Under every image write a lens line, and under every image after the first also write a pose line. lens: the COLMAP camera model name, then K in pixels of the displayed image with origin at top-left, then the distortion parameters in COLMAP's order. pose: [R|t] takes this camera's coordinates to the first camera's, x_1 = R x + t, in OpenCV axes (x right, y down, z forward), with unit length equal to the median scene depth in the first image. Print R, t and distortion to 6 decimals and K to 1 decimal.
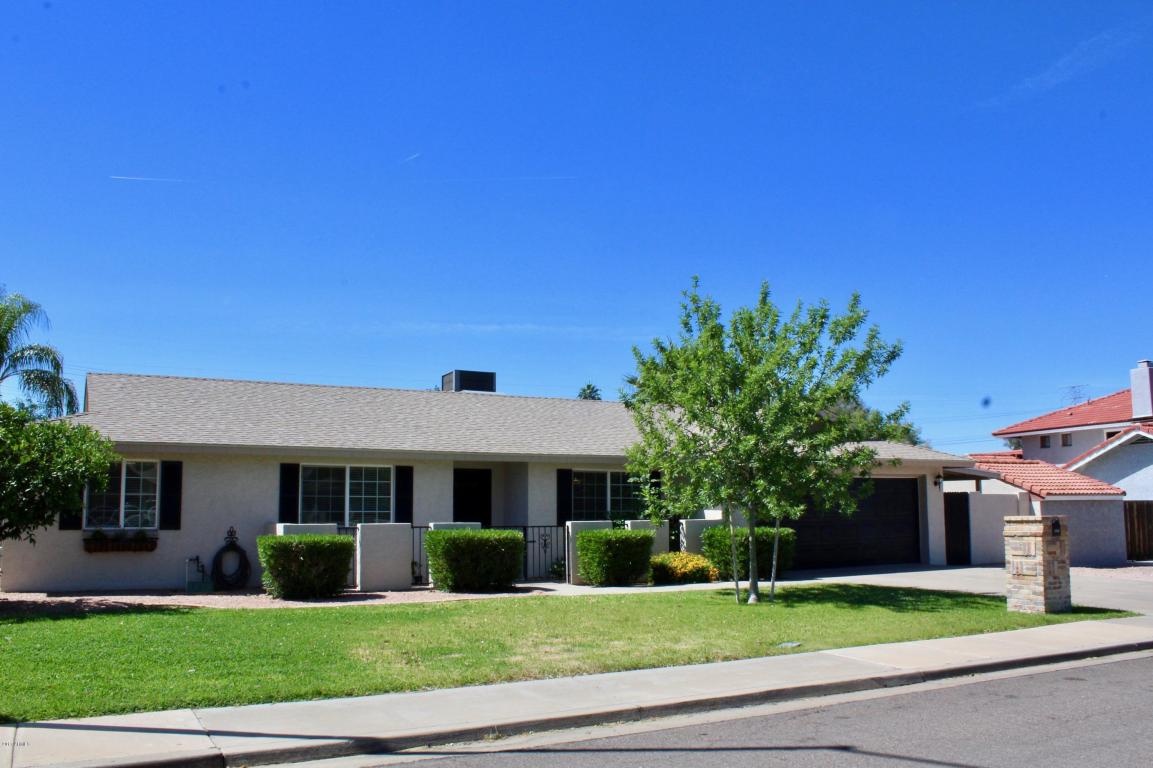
lens RADIAL K [[960.3, 0, 576.5], [0, 960.3, 384.0], [0, 0, 1]] dist [-0.151229, 0.110257]
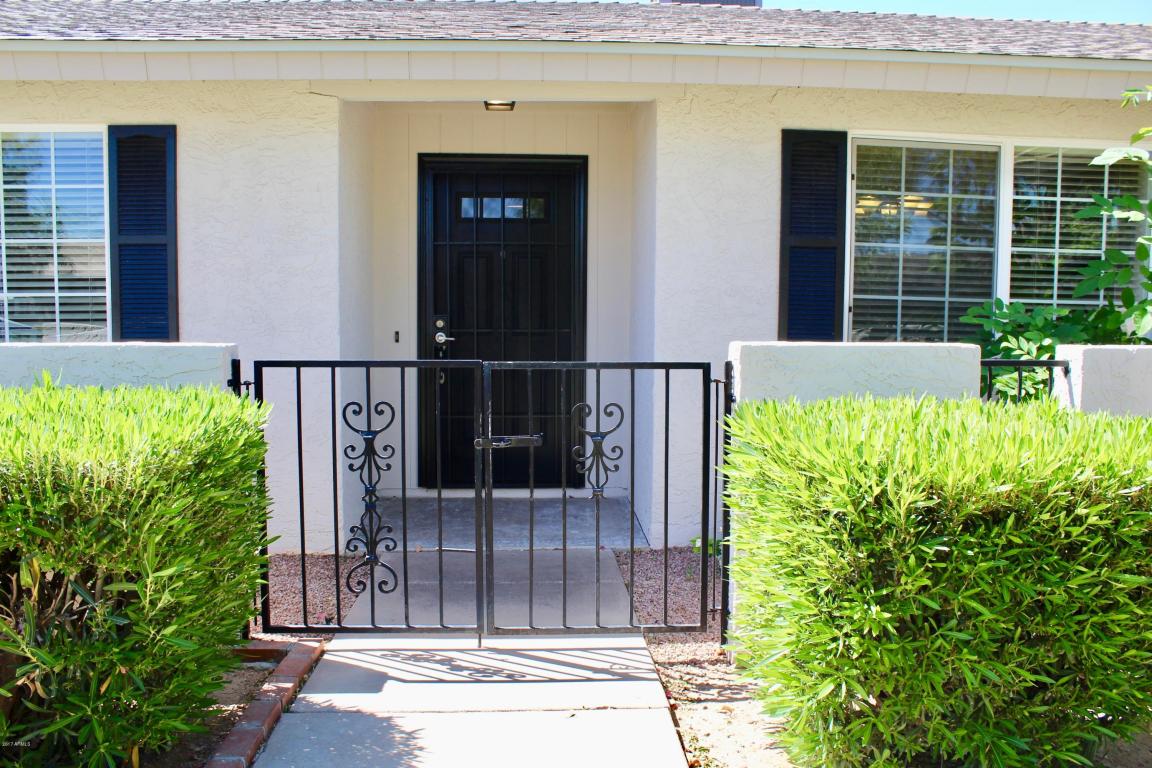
lens RADIAL K [[959.4, 0, 576.0], [0, 959.4, 384.0], [0, 0, 1]] dist [-0.151229, 0.110257]
pose [[0.895969, 0.048386, -0.441473, 0.071124], [0.037205, 0.982375, 0.183179, 0.172939], [0.442555, -0.180548, 0.878378, 1.208485]]
